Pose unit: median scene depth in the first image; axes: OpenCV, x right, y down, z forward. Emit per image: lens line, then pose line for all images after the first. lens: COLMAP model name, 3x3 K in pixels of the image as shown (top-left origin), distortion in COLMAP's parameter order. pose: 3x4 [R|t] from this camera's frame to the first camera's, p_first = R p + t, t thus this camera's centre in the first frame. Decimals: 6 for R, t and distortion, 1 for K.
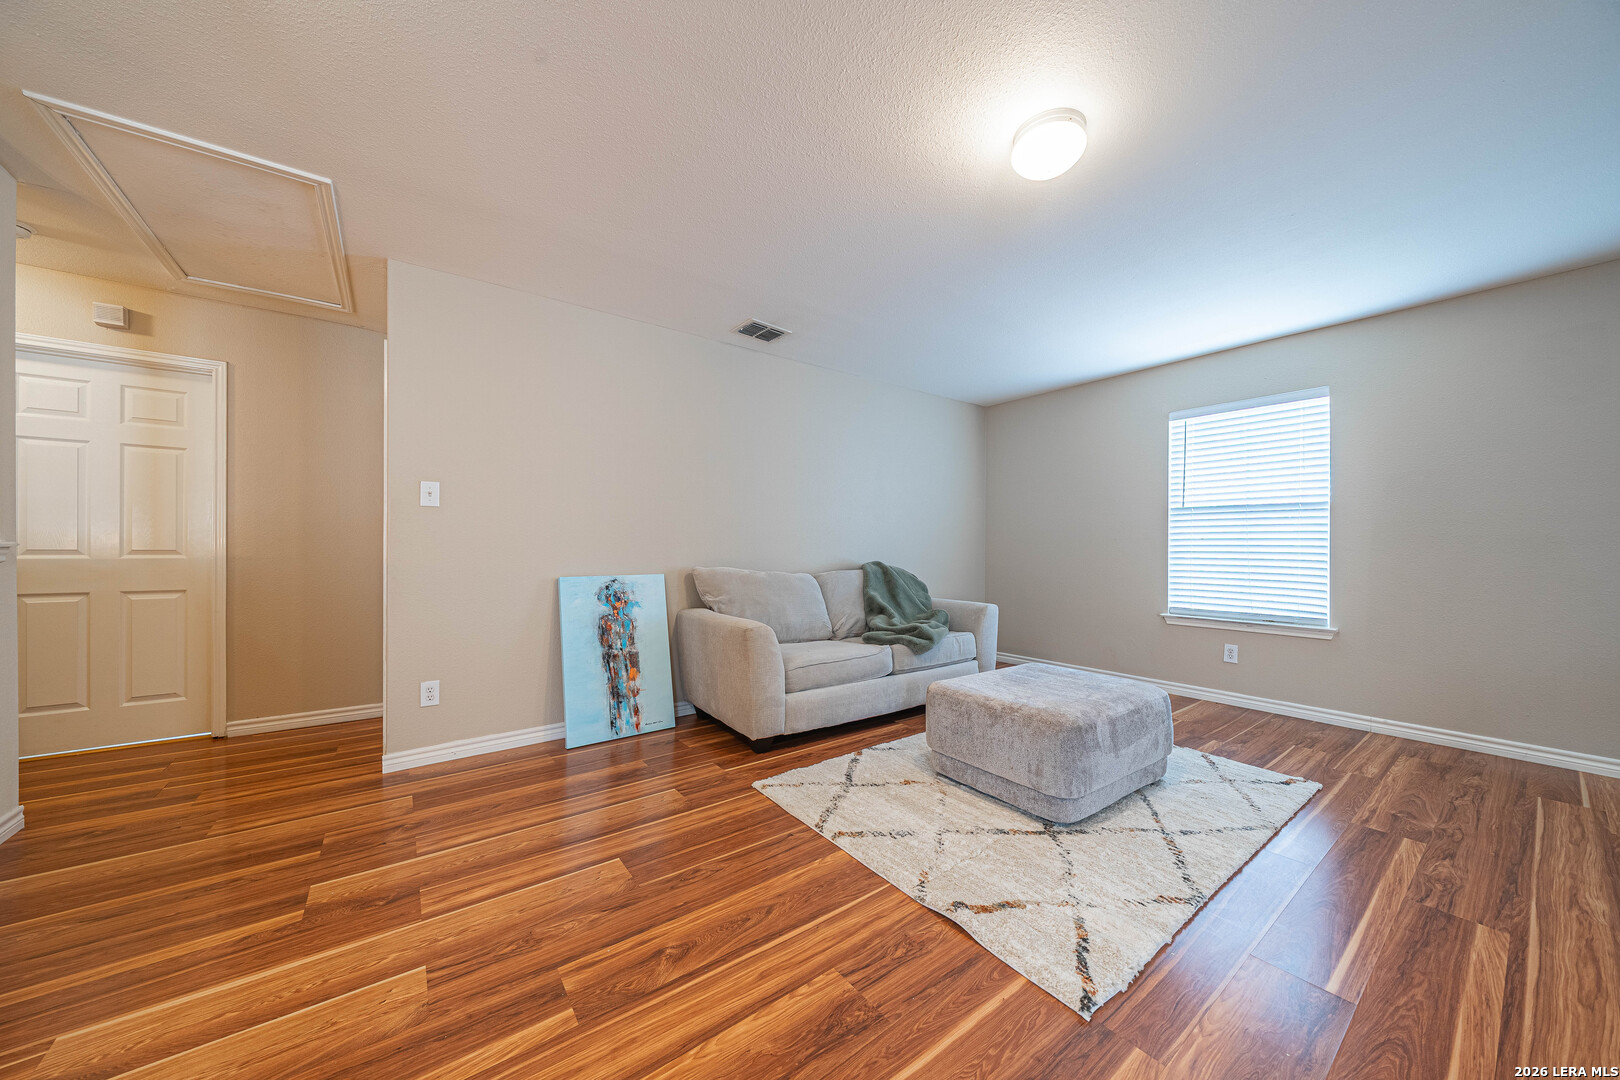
lens RADIAL K [[557.2, 0, 810.4], [0, 557.2, 547.6], [0, 0, 1]] dist [-0.009724, 0.001604]
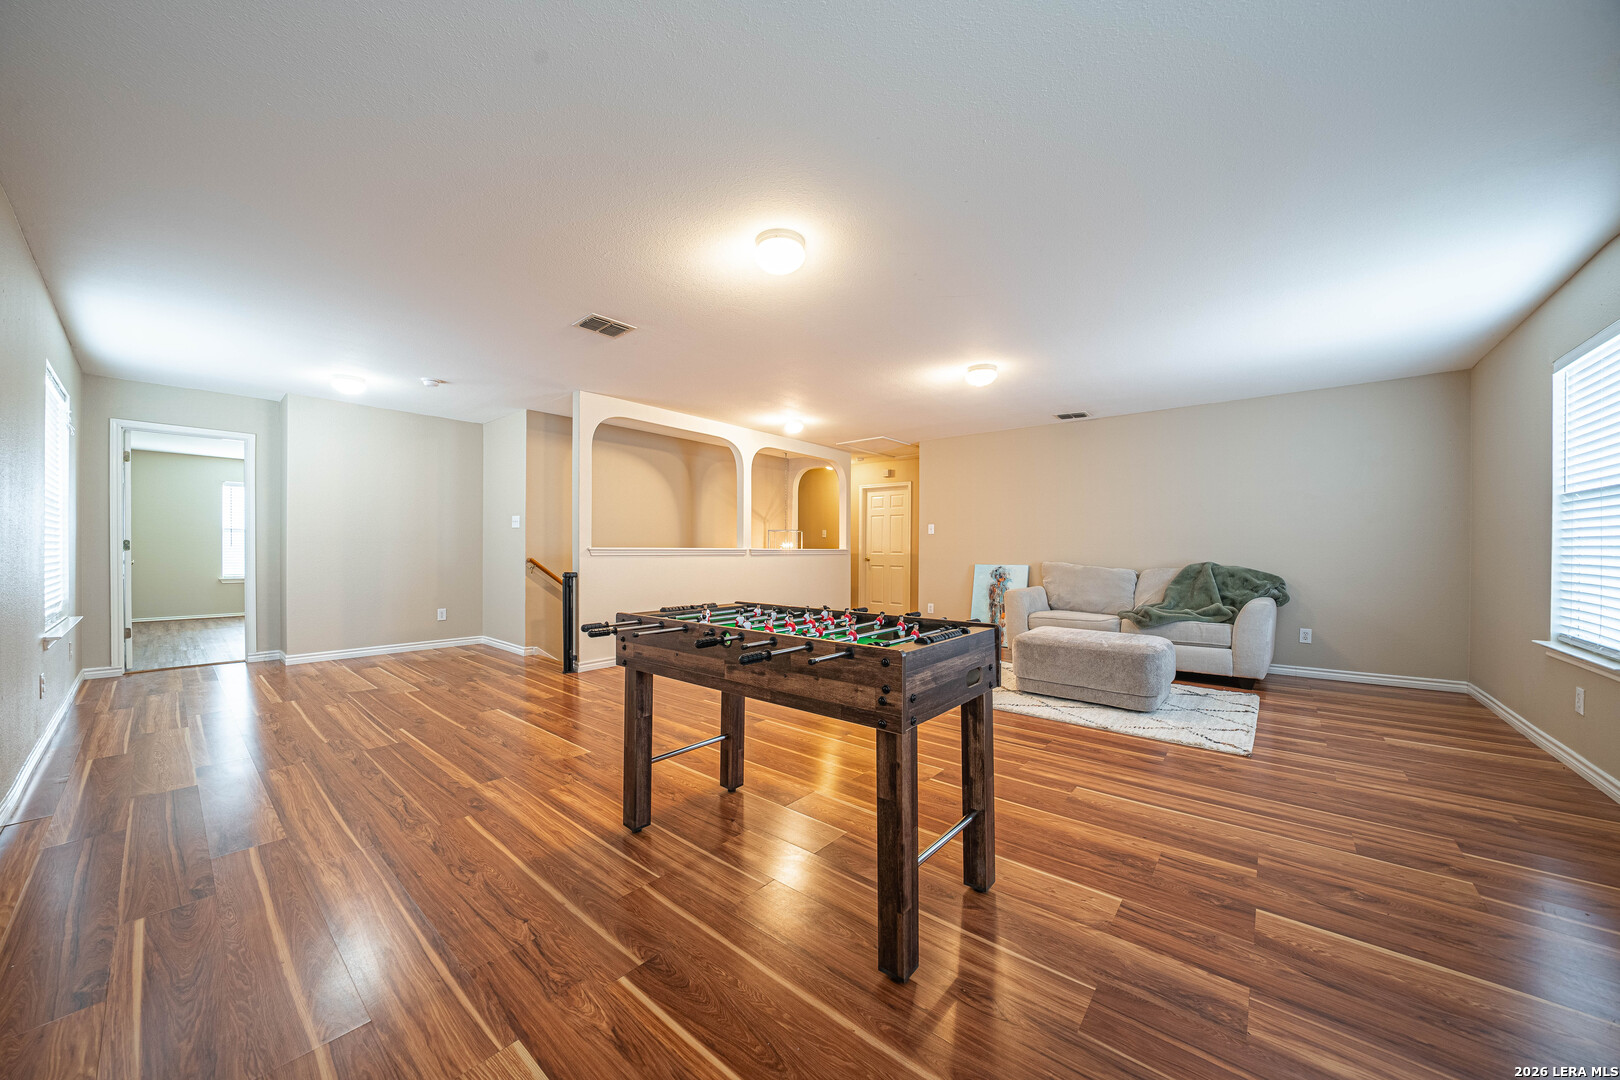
lens RADIAL K [[557.2, 0, 804.9], [0, 557.2, 545.7], [0, 0, 1]] dist [-0.009724, 0.001604]
pose [[0.238182, -0.008807, -0.971181, 1.418339], [0.001994, 0.999961, -0.008579, -0.002099], [0.971218, 0.000107, 0.238190, -0.139645]]
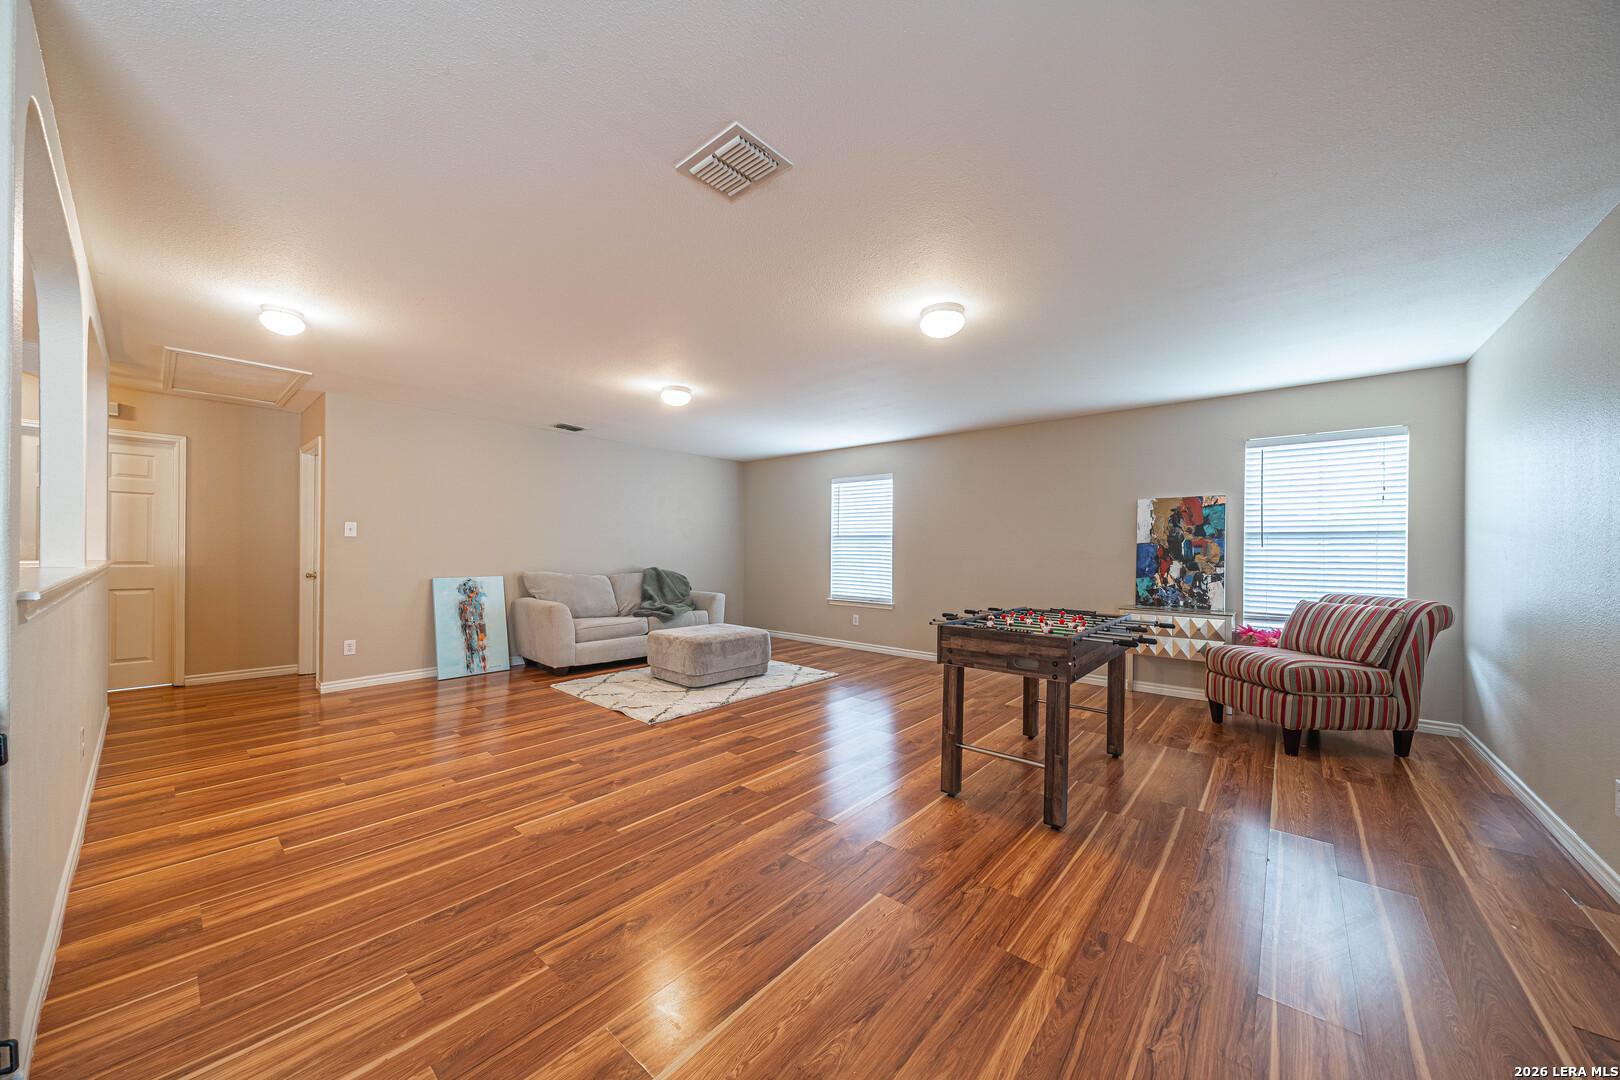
lens RADIAL K [[557.2, 0, 803.4], [0, 557.2, 548.6], [0, 0, 1]] dist [-0.009724, 0.001604]
pose [[0.976009, 0.005567, 0.217661, 0.251863], [-0.005351, 0.999984, -0.001582, -0.036275], [-0.217666, 0.000380, 0.976023, -0.813116]]
